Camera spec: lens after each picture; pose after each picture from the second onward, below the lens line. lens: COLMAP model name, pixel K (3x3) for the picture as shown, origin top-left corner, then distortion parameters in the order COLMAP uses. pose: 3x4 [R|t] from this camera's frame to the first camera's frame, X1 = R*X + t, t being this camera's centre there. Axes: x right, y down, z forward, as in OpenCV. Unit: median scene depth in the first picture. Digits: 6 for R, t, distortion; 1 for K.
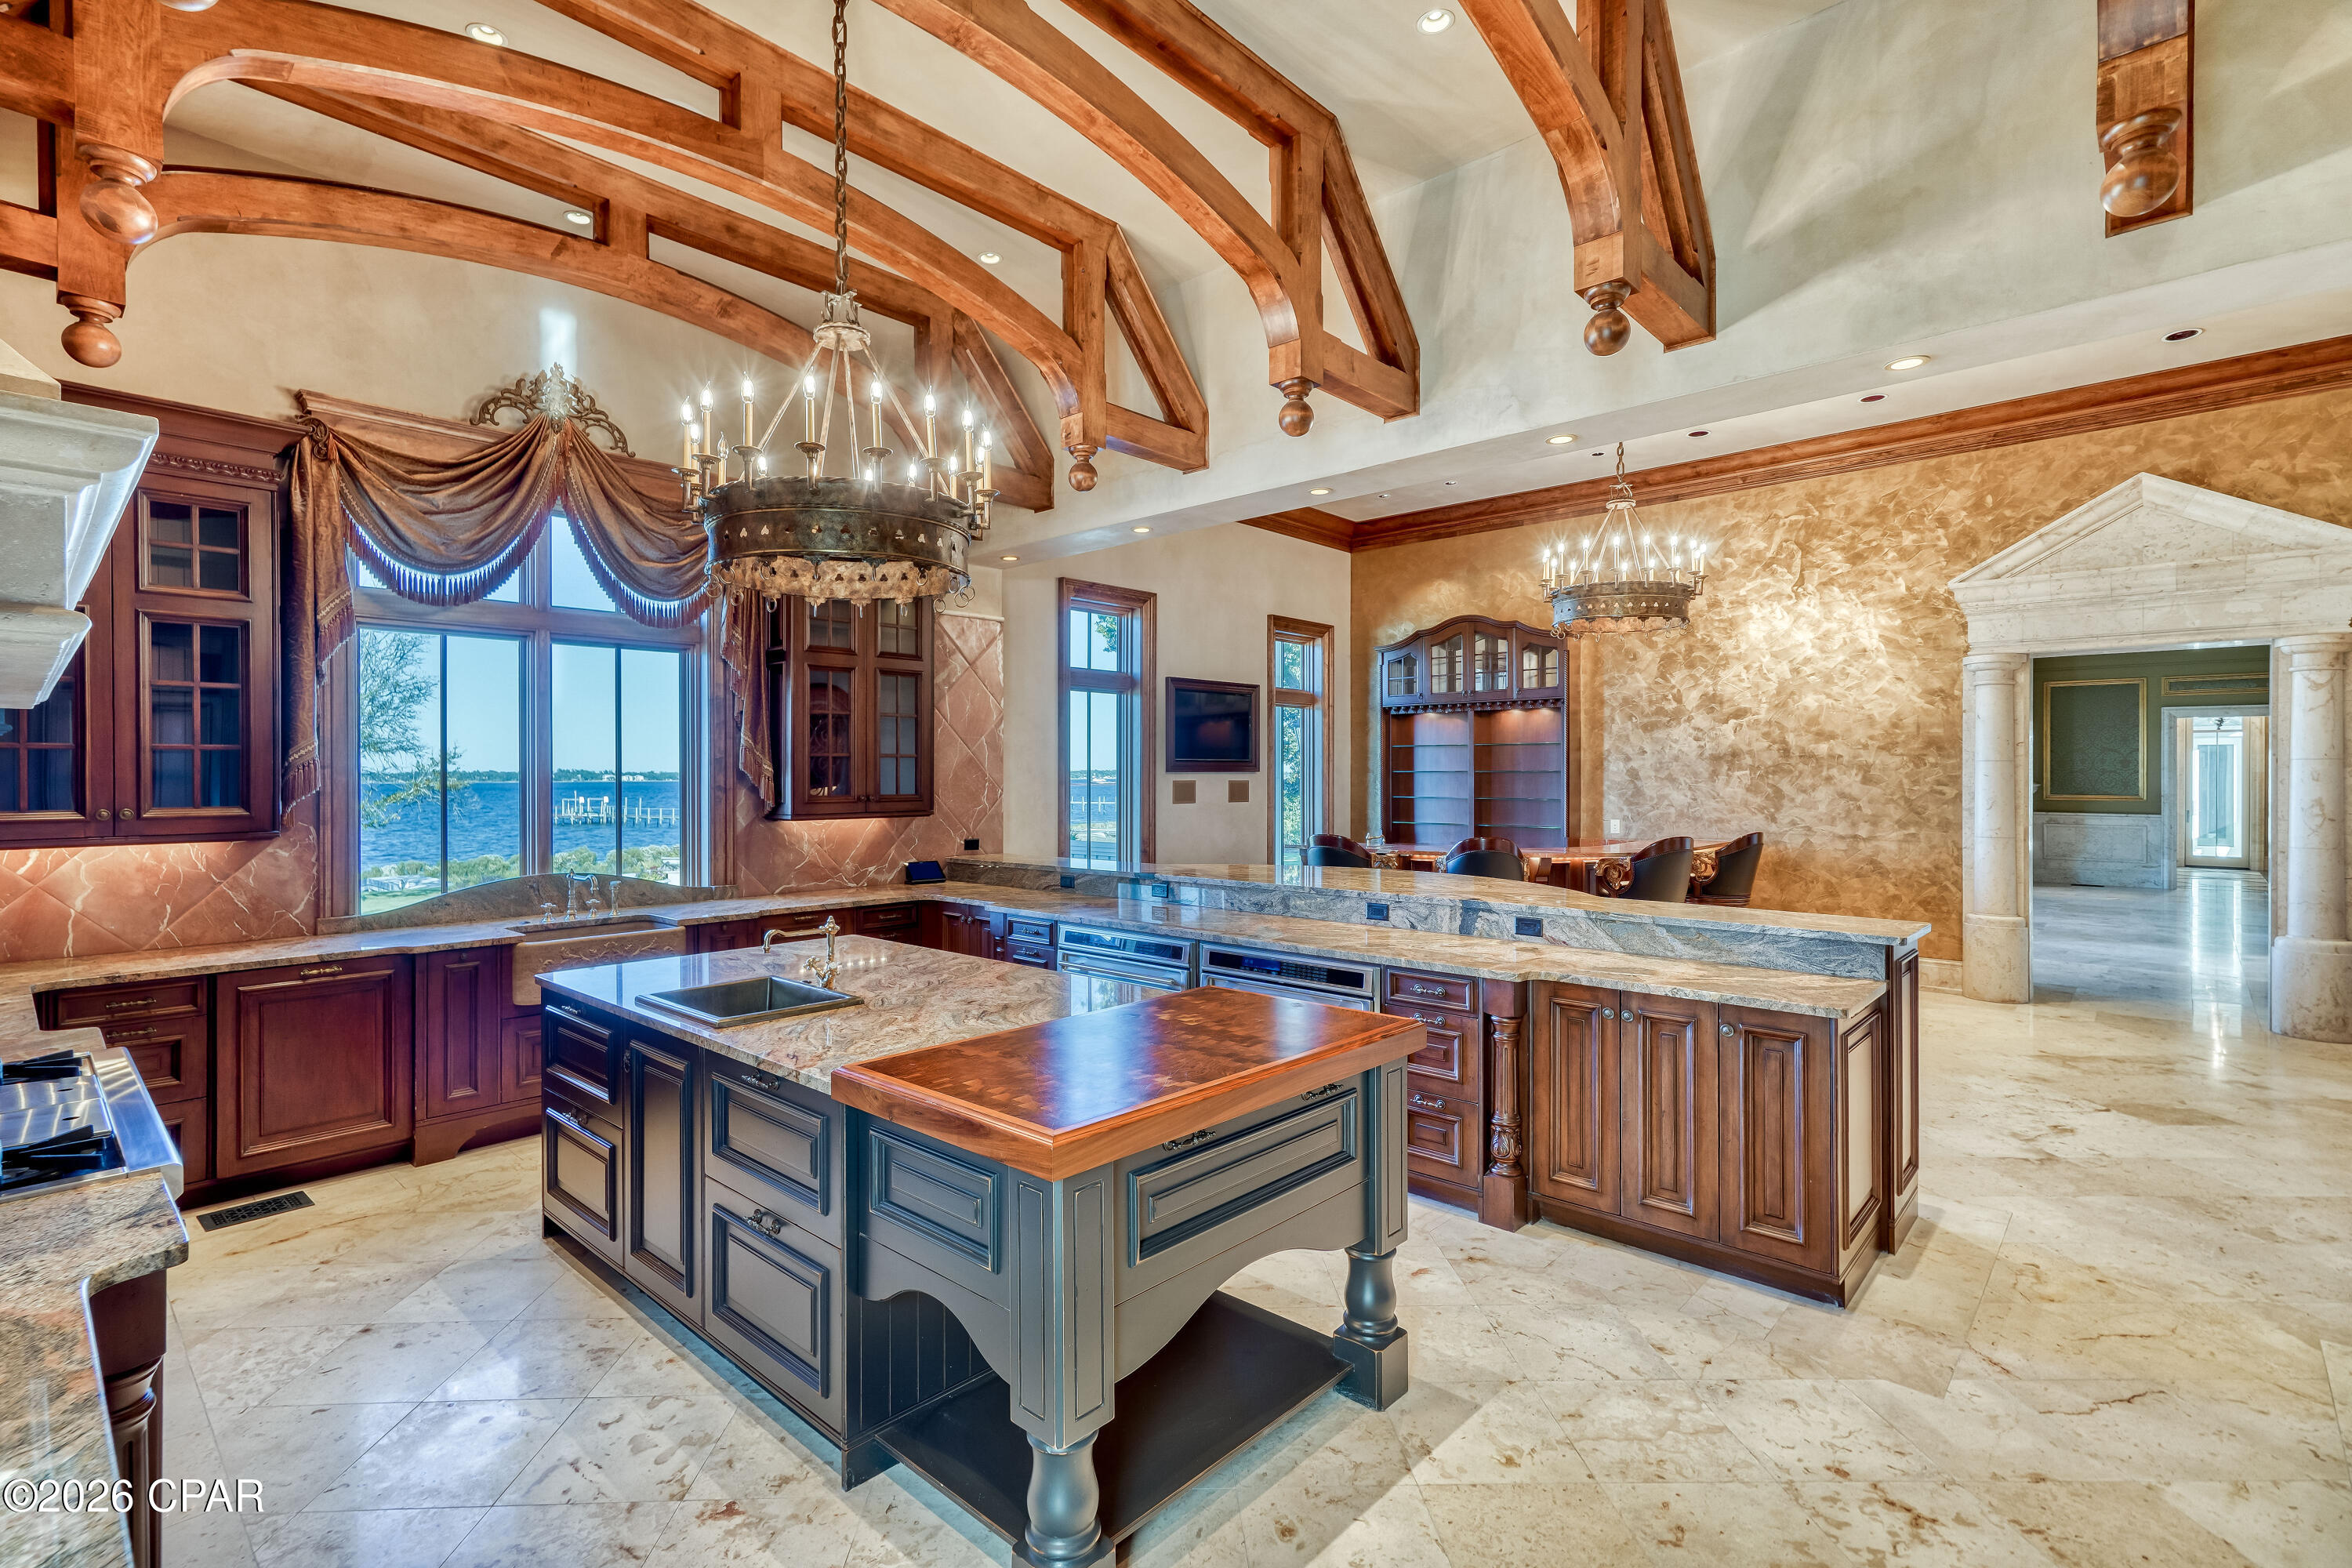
lens RADIAL K [[1101.6, 0, 1144.8], [0, 1101.6, 771.6], [0, 0, 1]] dist [-0.000646, 0.010199]
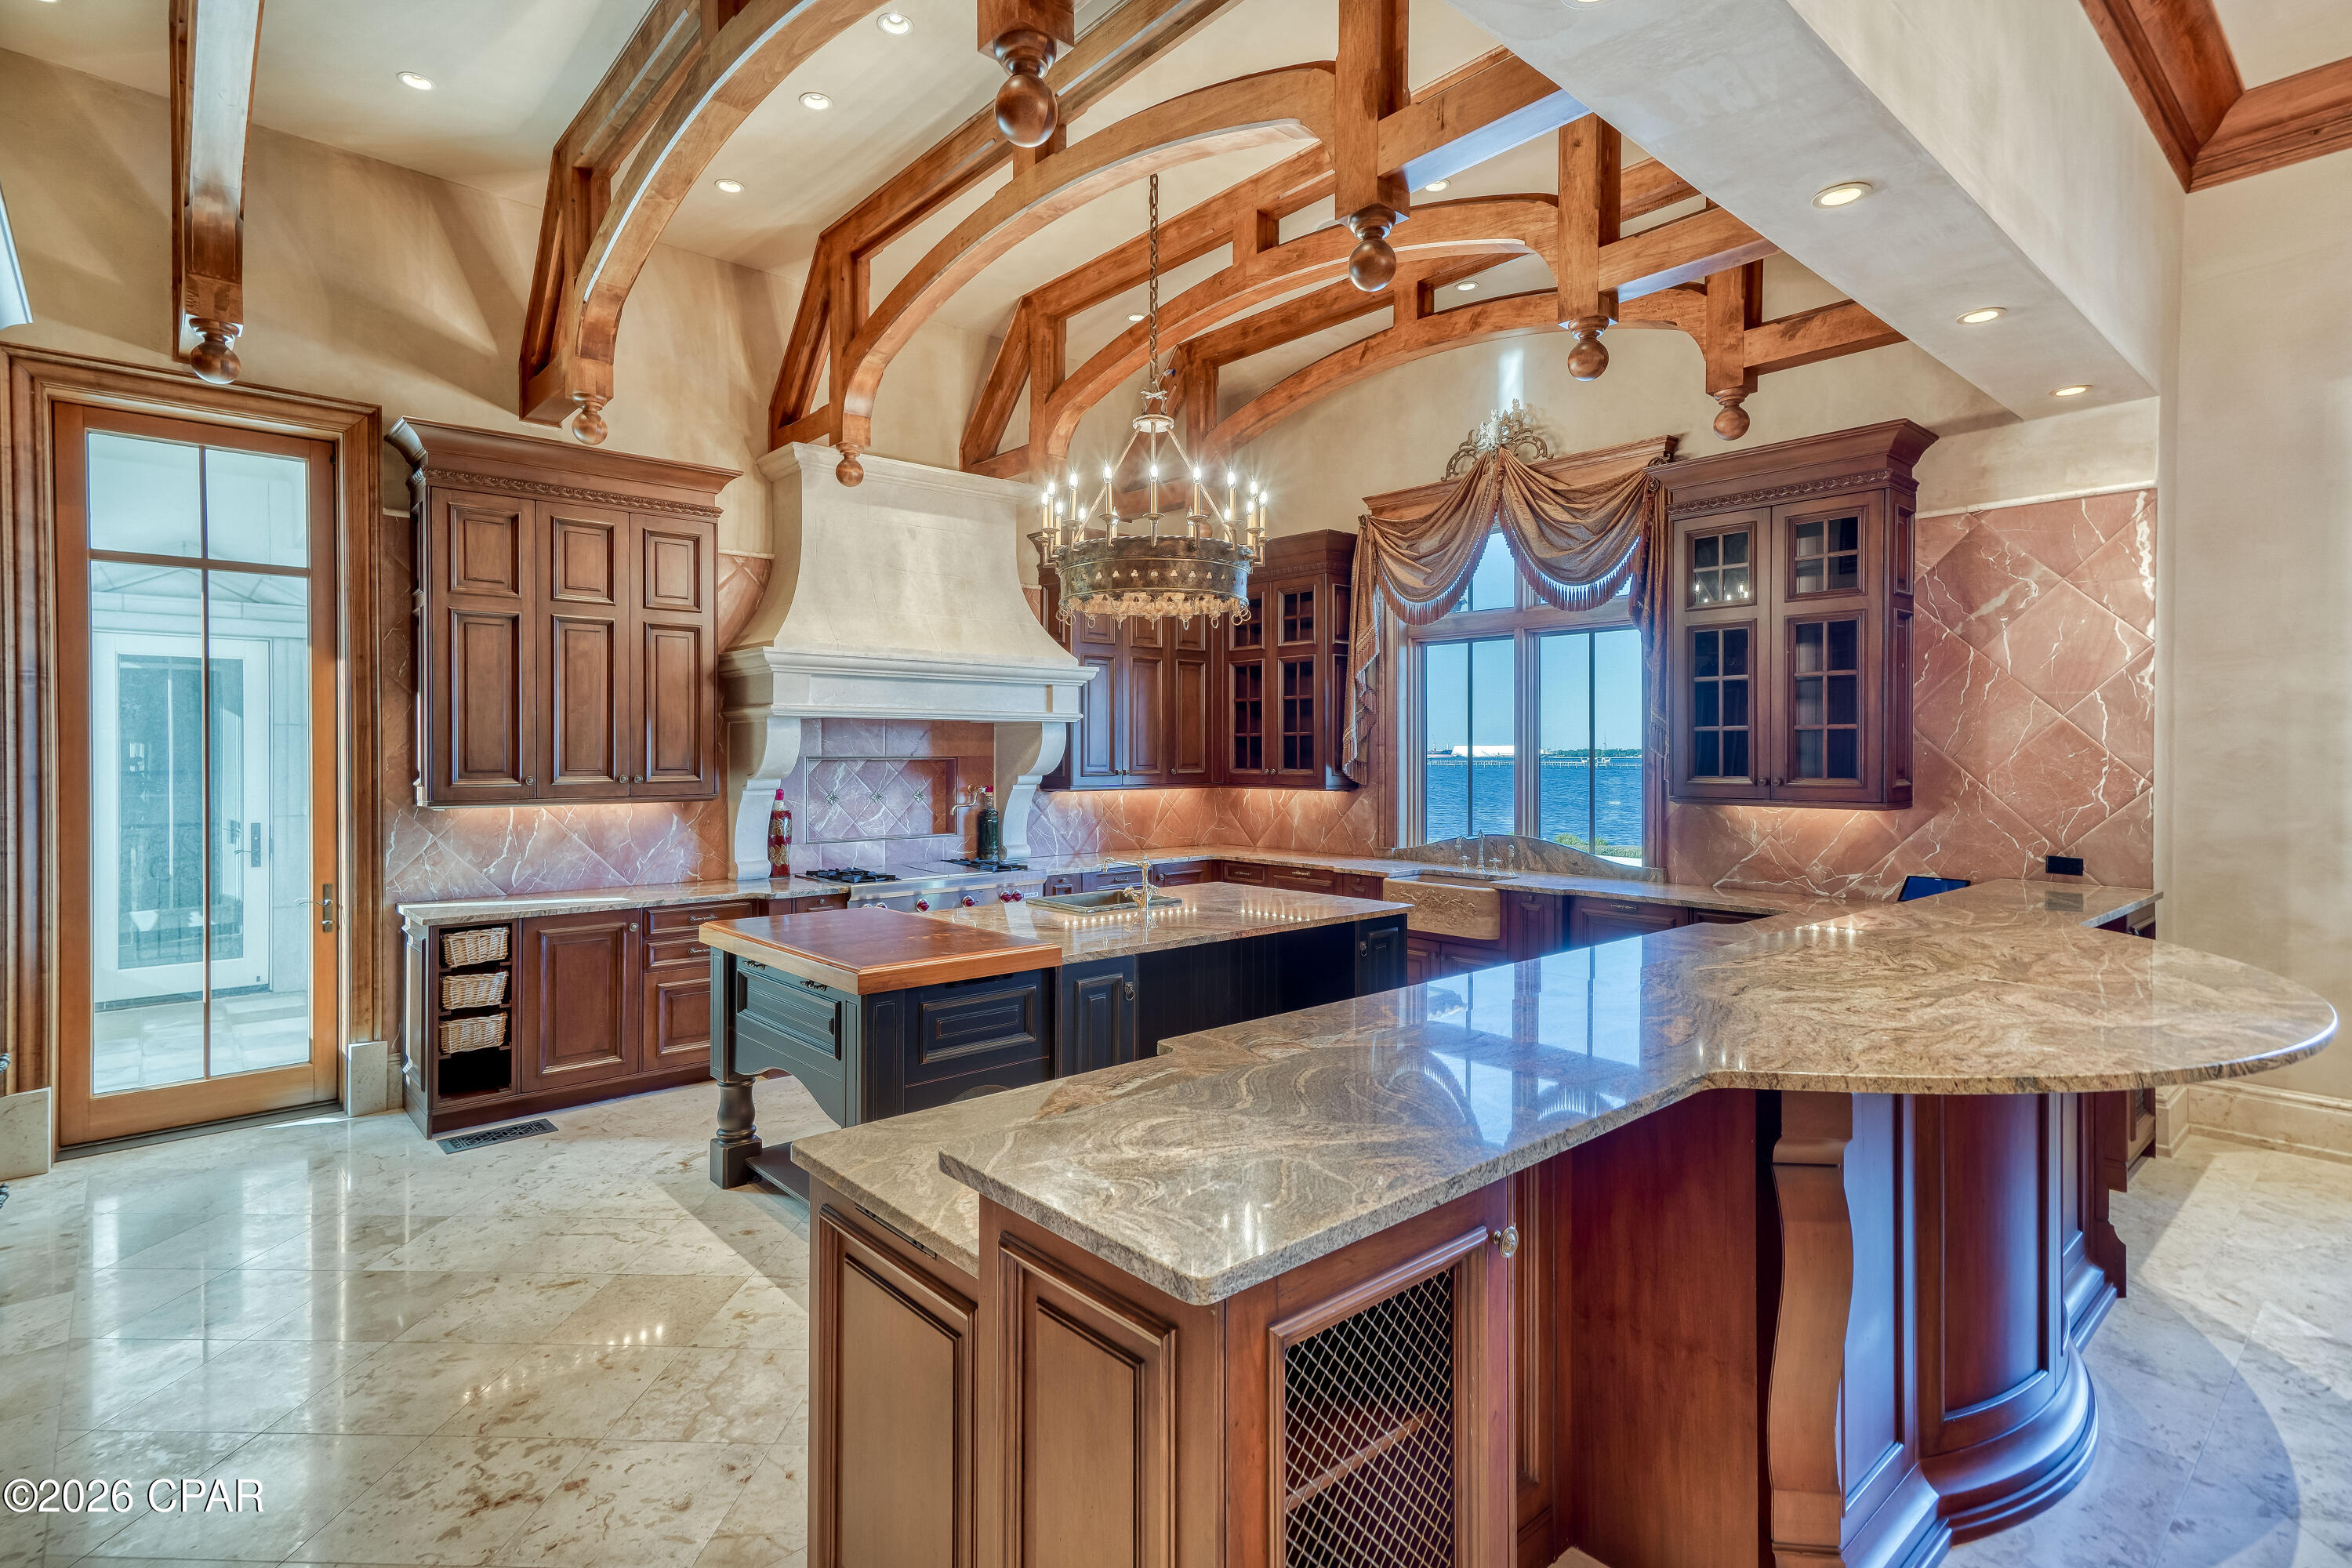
lens RADIAL K [[1152.0, 0, 1154.8], [0, 1152.0, 757.5], [0, 0, 1]] dist [0.000065, 0.015181]
pose [[-0.096927, 0.006974, -0.995267, 0.497219], [0.000623, 0.999976, 0.006946, 0.000557], [0.995291, 0.000053, -0.096929, 0.506461]]
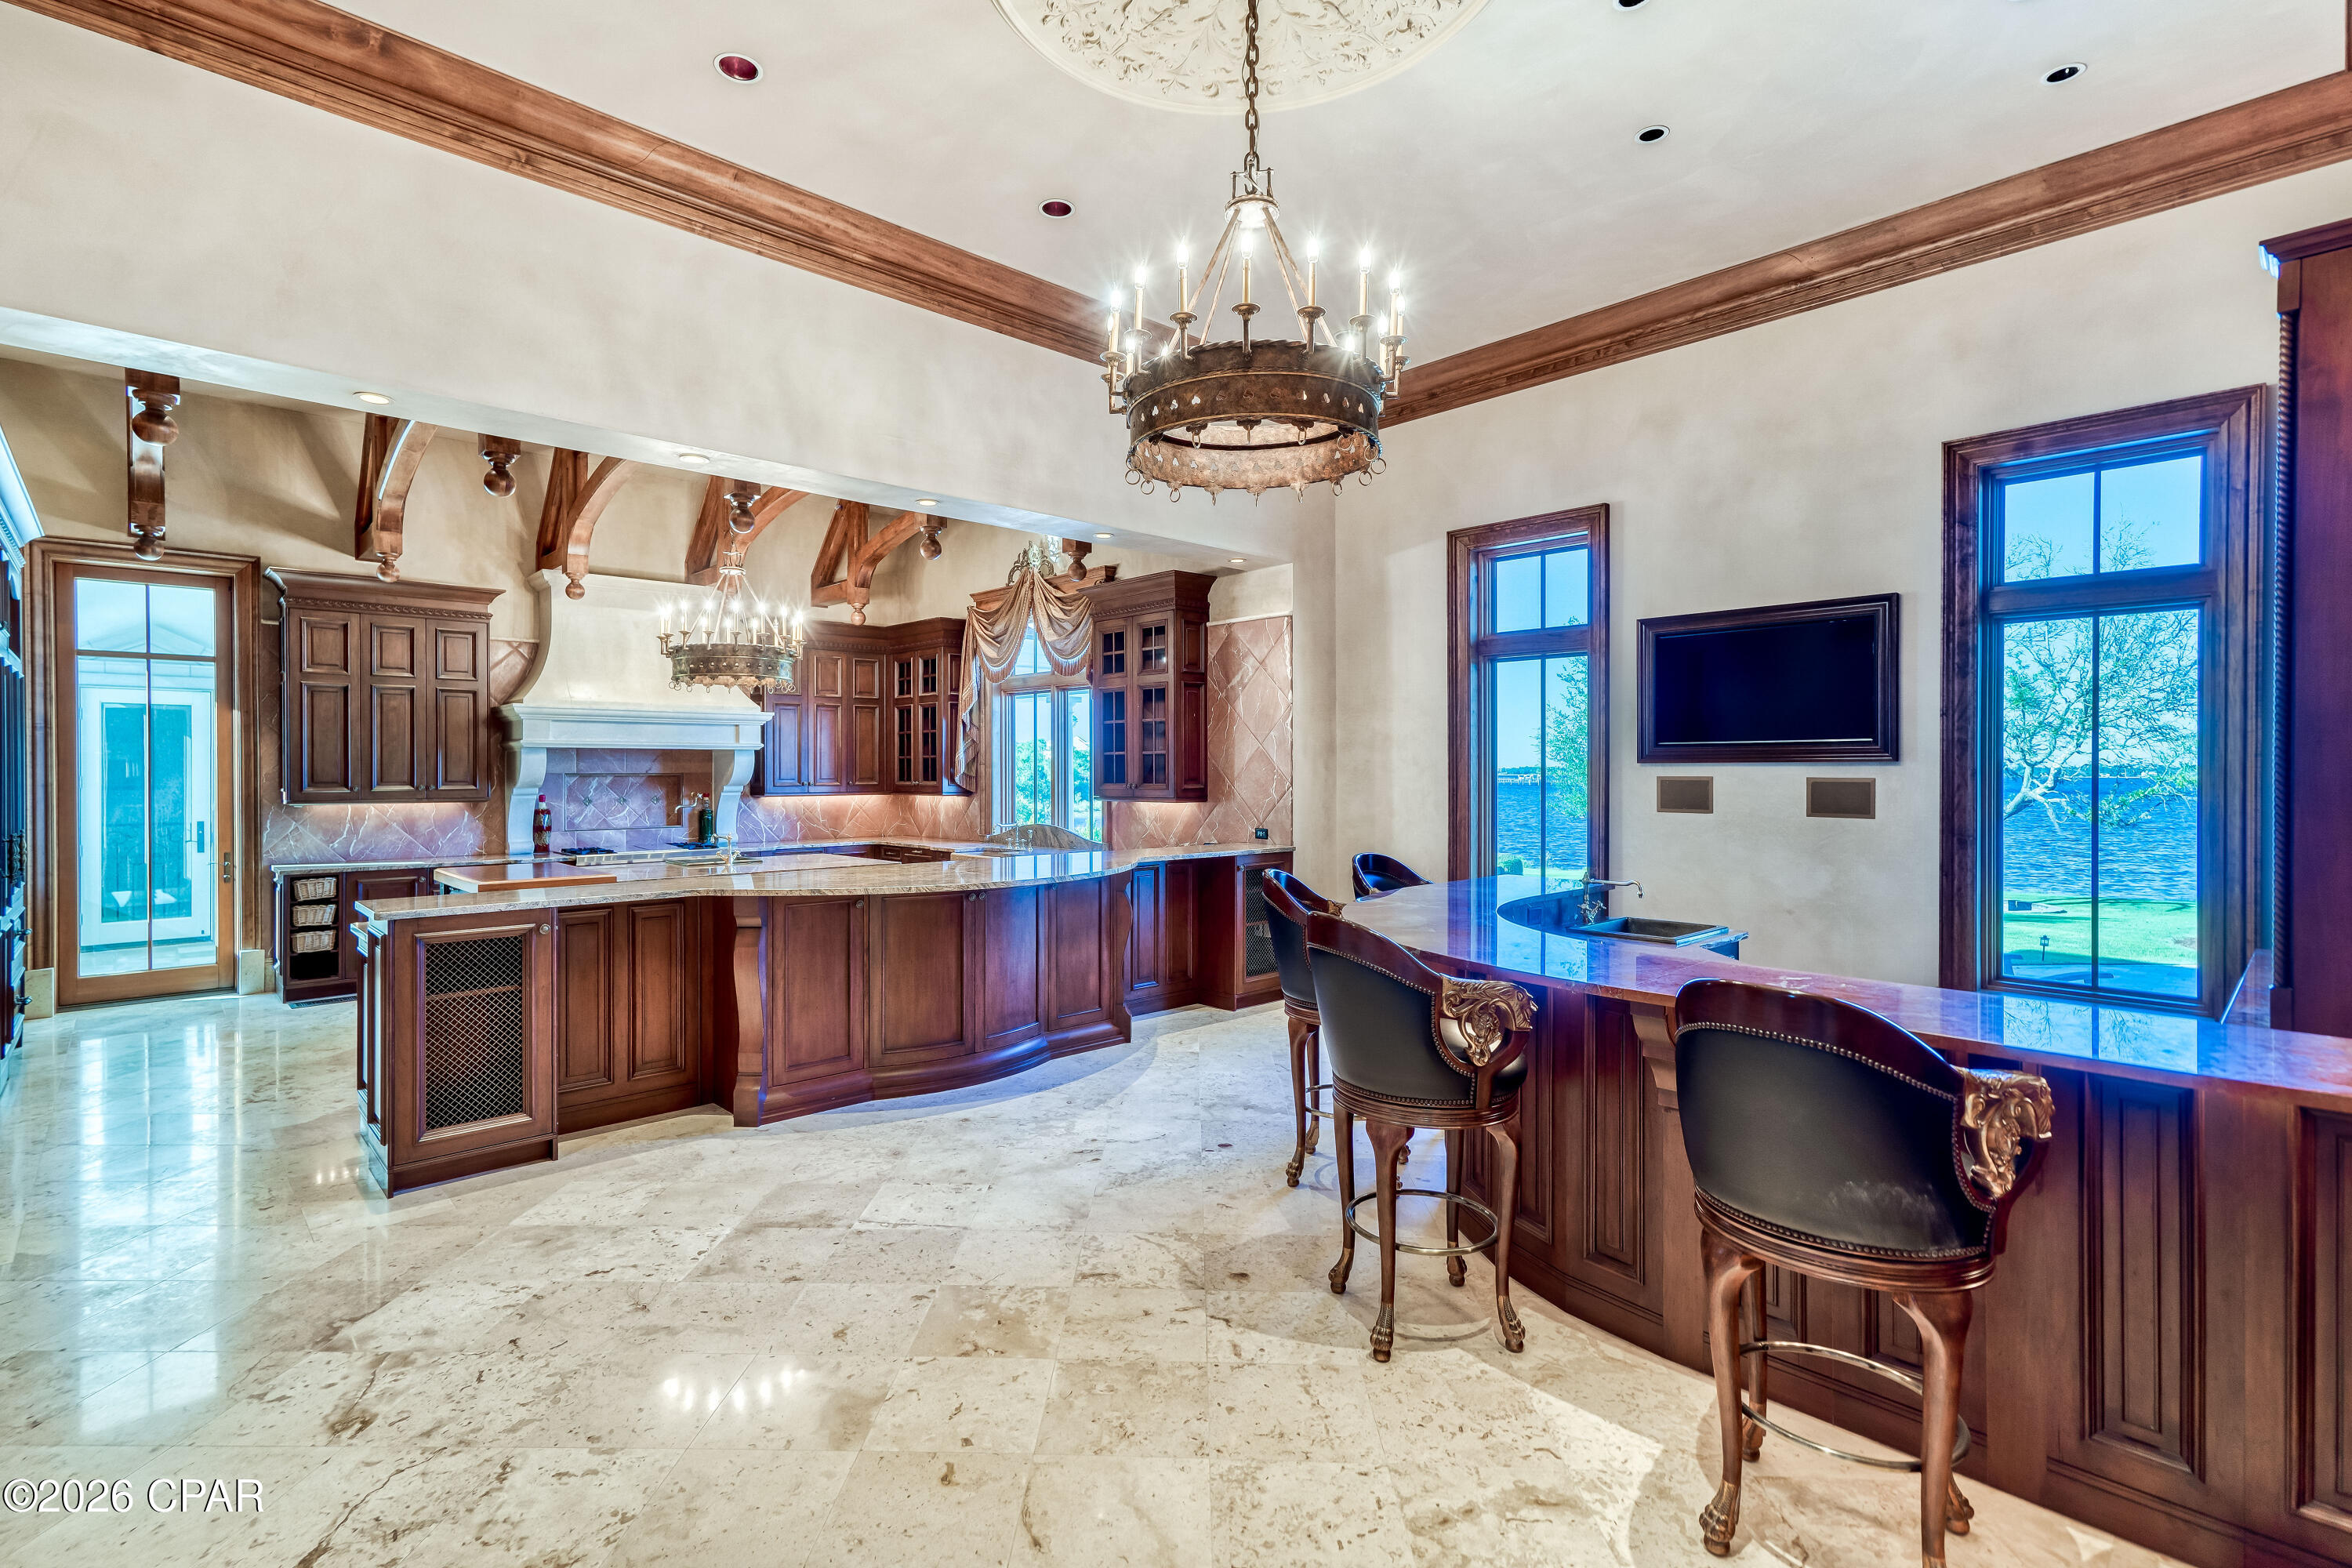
lens RADIAL K [[1101.6, 0, 1144.8], [0, 1101.6, 771.6], [0, 0, 1]] dist [-0.000646, 0.010199]
pose [[-0.077686, 0.003087, -0.996973, 0.830131], [0.004070, 0.999988, 0.002779, 0.002865], [0.996970, -0.003842, -0.077697, 0.887882]]
